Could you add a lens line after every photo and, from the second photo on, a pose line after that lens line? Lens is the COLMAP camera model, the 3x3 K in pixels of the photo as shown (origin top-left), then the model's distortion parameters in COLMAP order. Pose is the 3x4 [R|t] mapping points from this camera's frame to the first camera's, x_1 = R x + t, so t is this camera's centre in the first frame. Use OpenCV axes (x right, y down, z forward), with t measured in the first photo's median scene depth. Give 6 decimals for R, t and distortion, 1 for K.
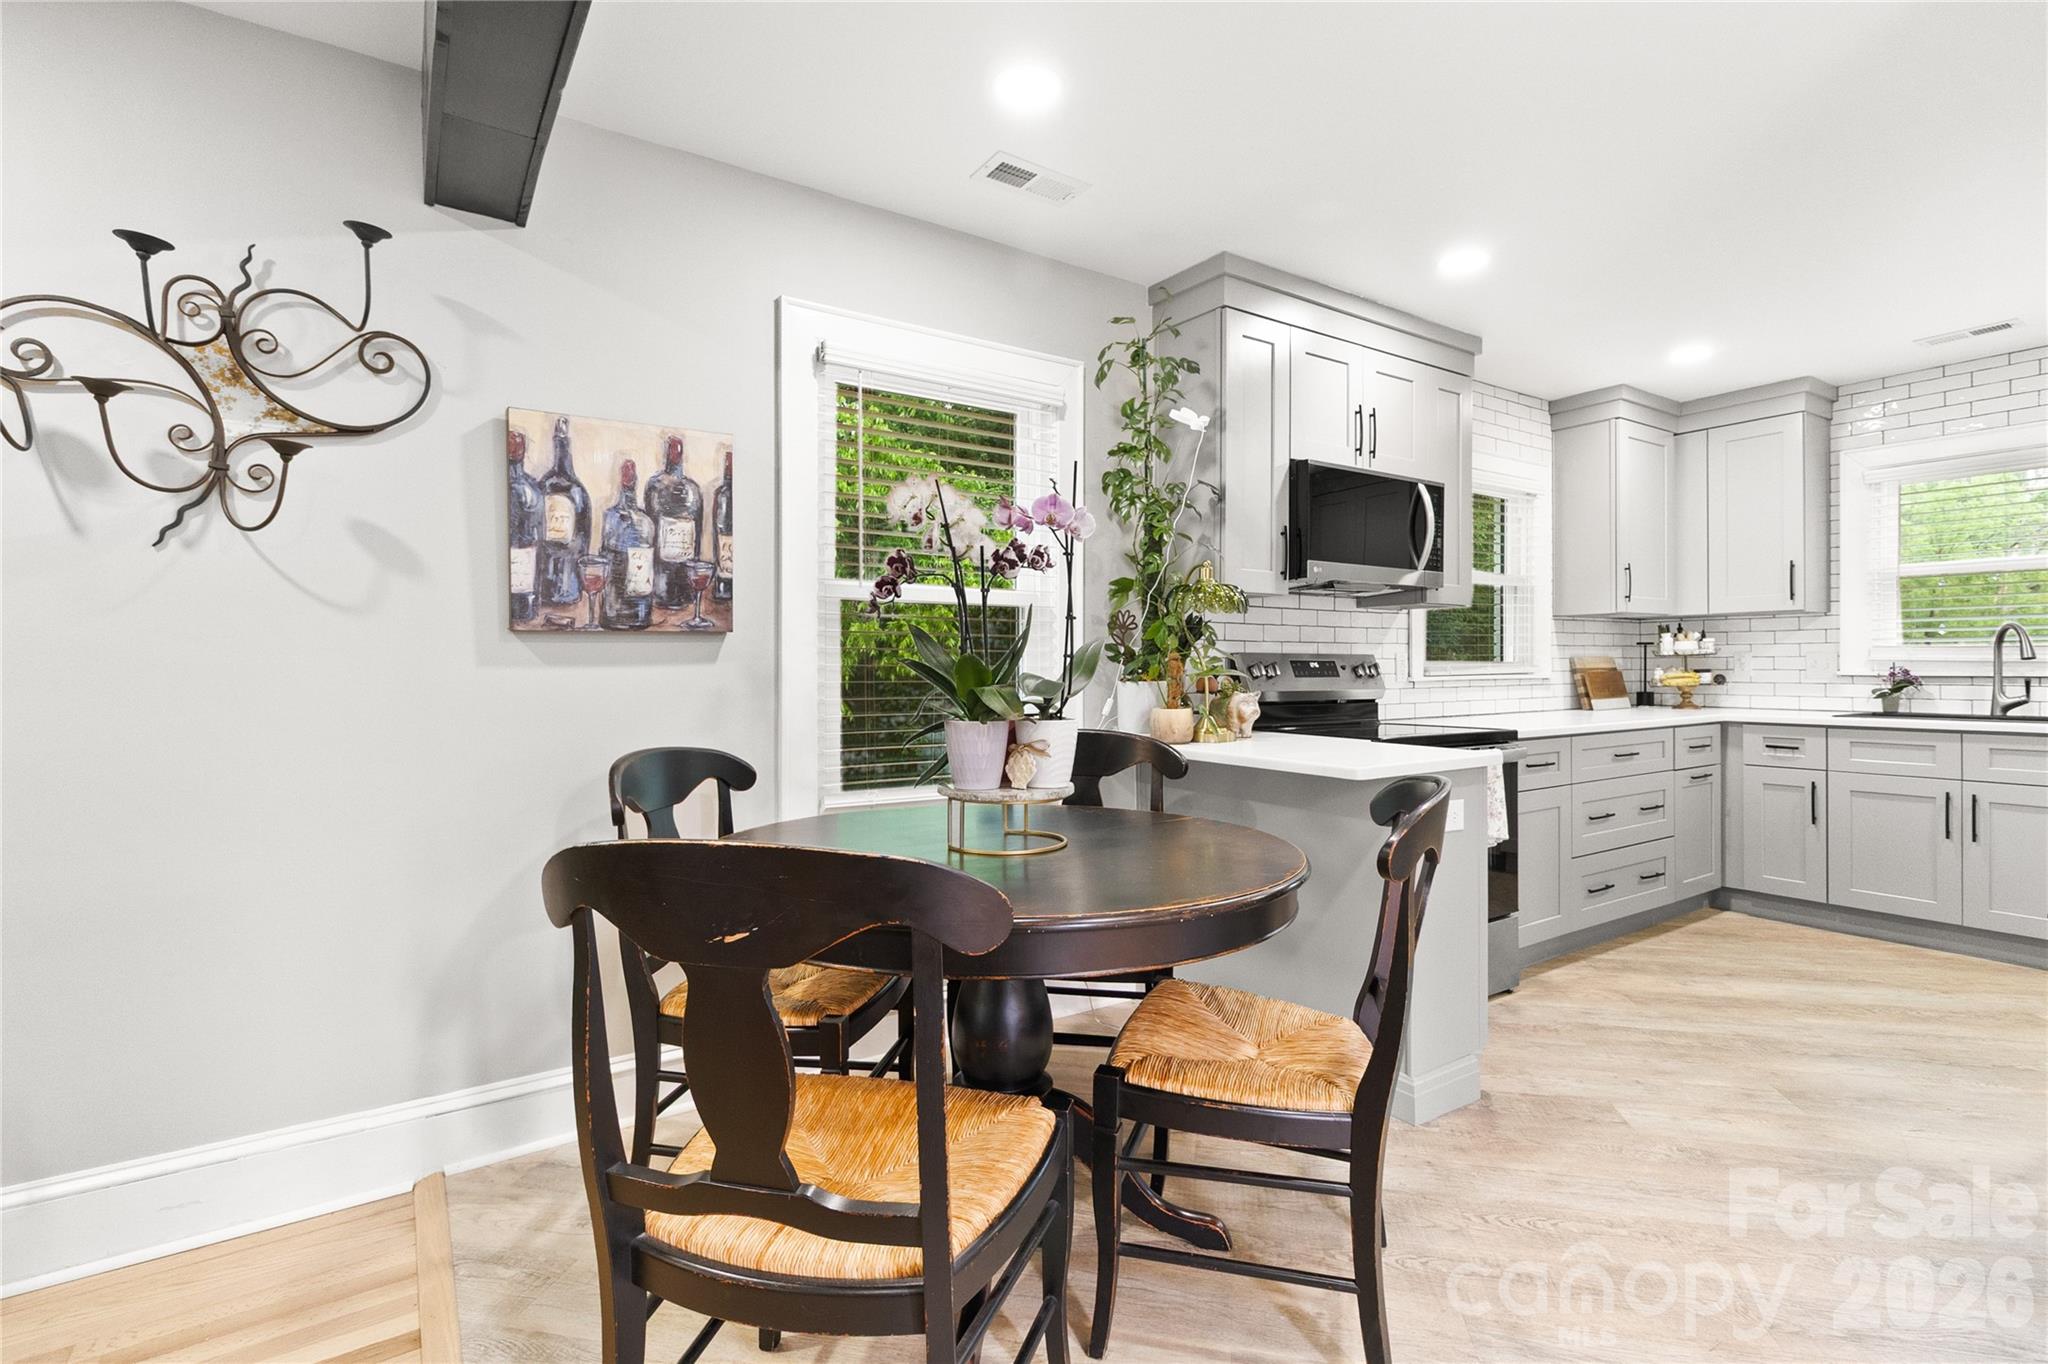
lens RADIAL K [[959.2, 0, 1032.2], [0, 959.2, 662.9], [0, 0, 1]] dist [0.002991, 0.000313]
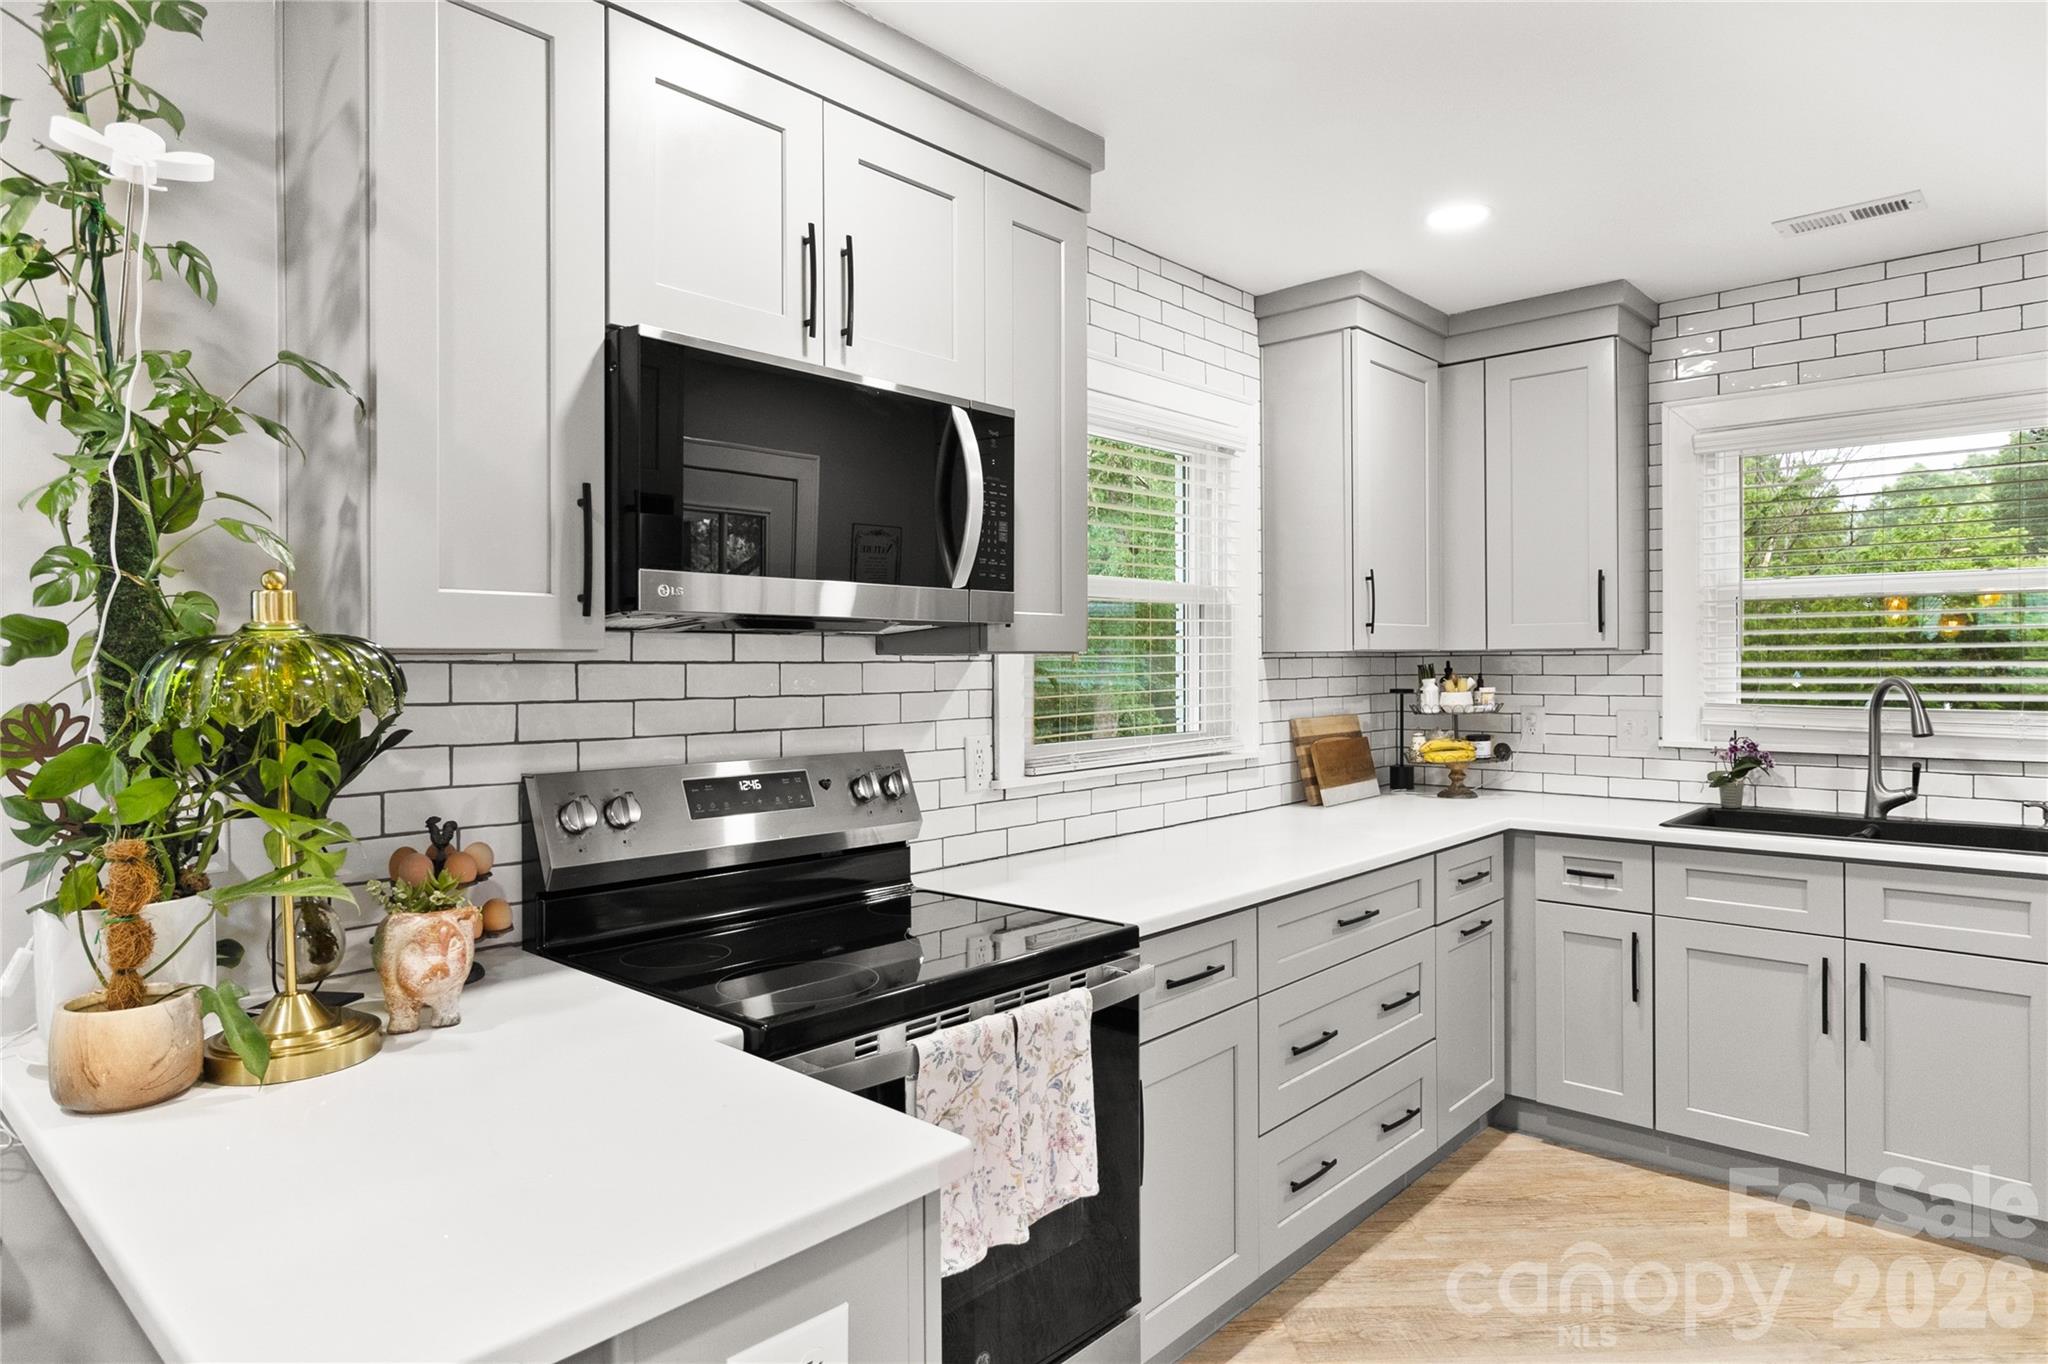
lens RADIAL K [[1191.0, 0, 1043.6], [0, 1191.0, 664.0], [0, 0, 1]] dist [-0.000381, 0.000566]
pose [[0.968078, -0.003883, 0.250619, 0.237983], [0.002918, 0.999987, 0.004220, -0.048931], [-0.250632, -0.003354, 0.968077, 0.332238]]
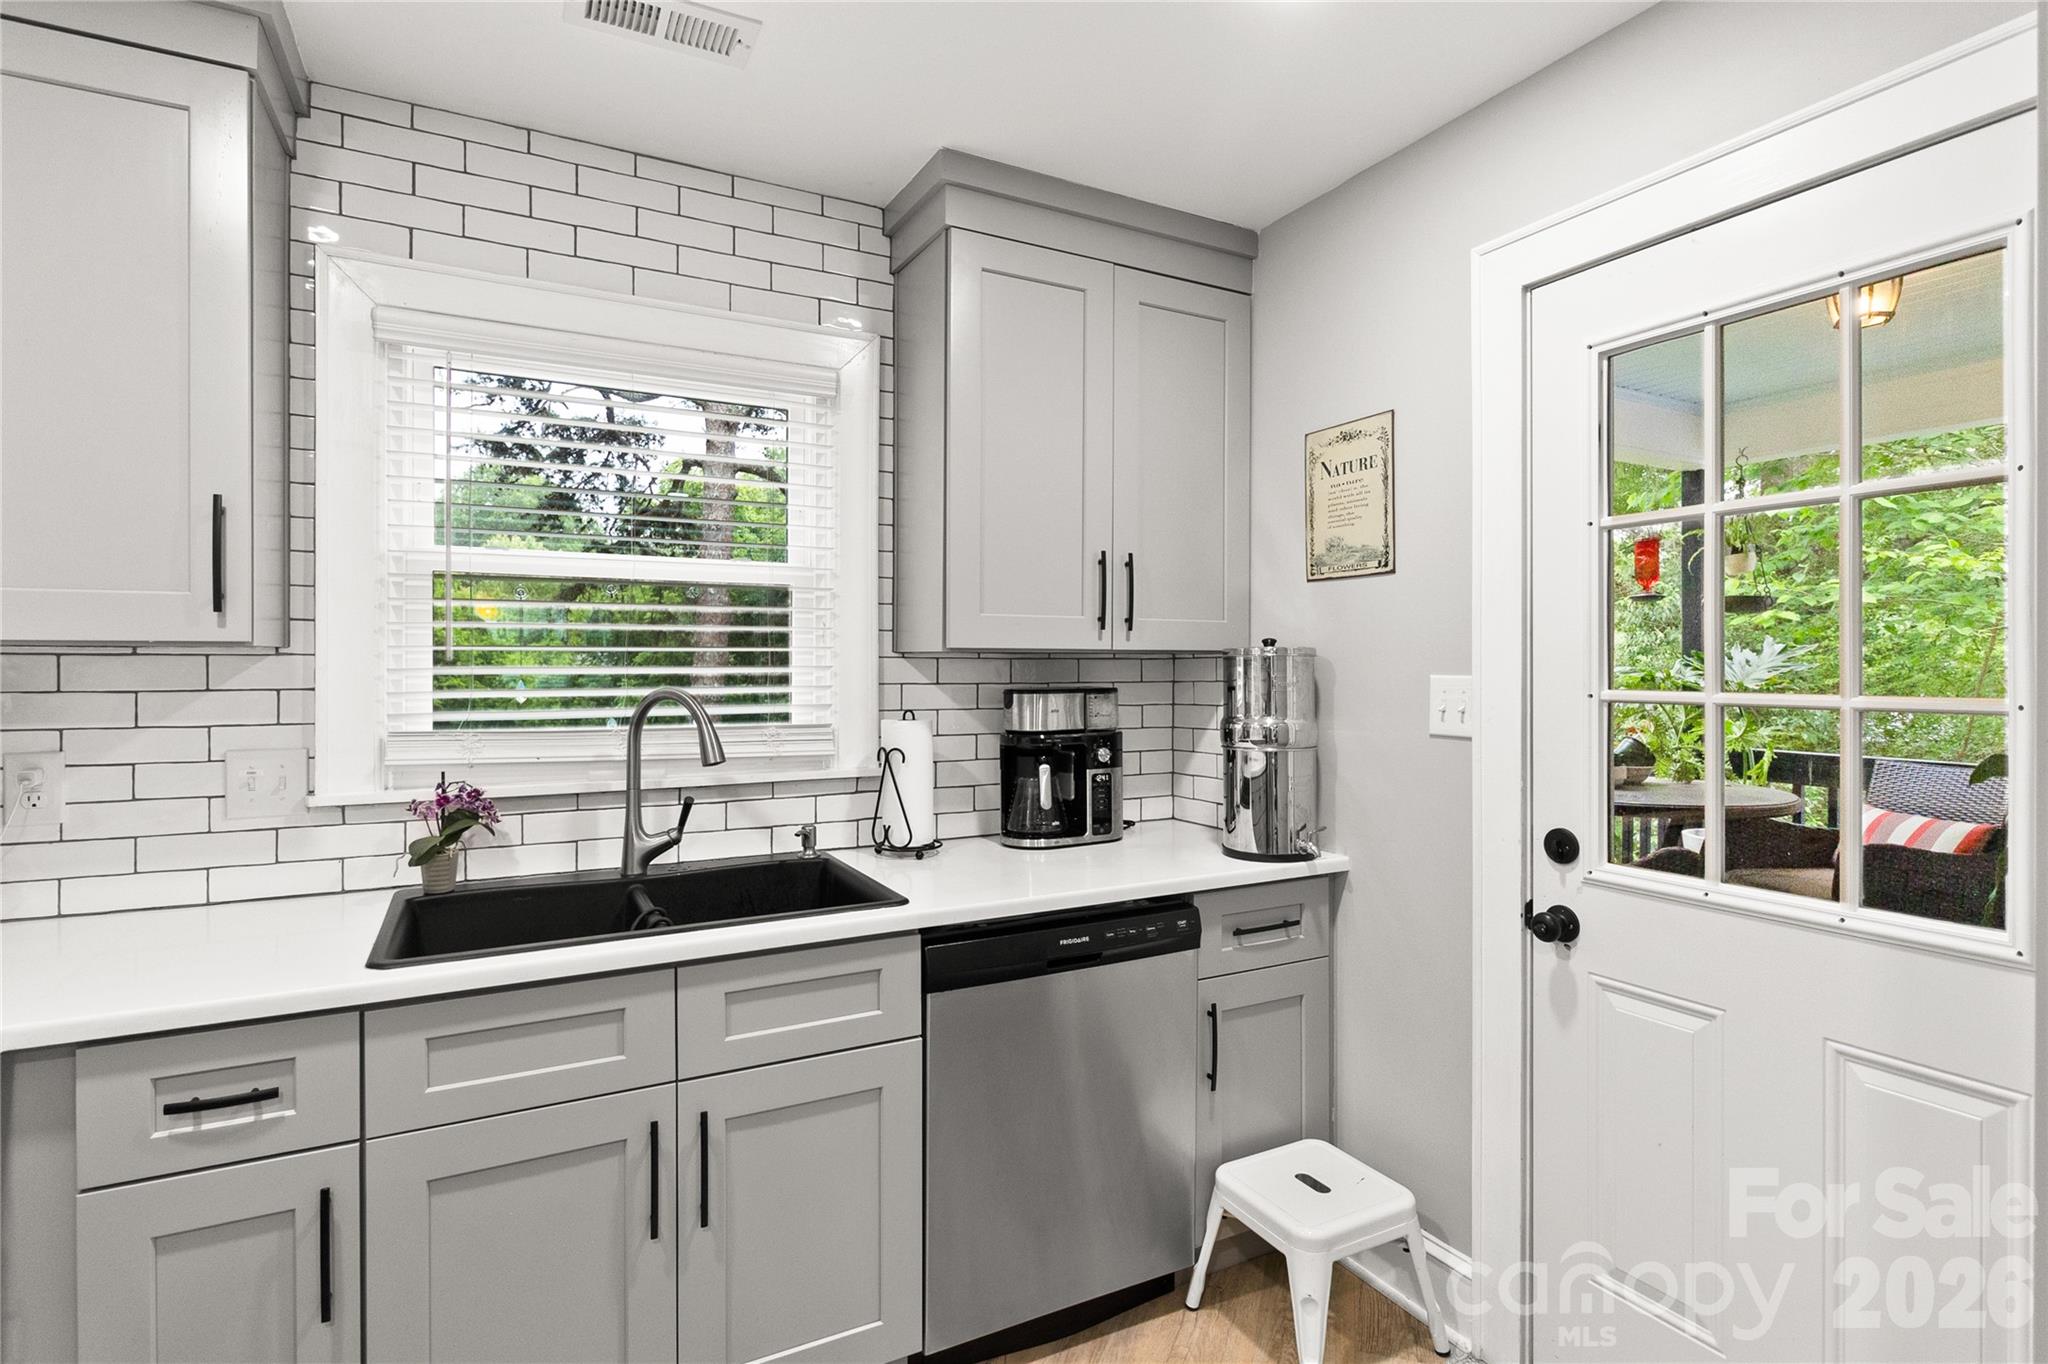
lens RADIAL K [[1007.8, 0, 1027.7], [0, 1007.8, 658.9], [0, 0, 1]] dist [-0.002111, -0.000835]
pose [[0.103388, 0.003290, 0.994636, 0.468609], [0.001113, 0.999994, -0.003424, -0.047512], [-0.994640, 0.001461, 0.103384, 0.681437]]
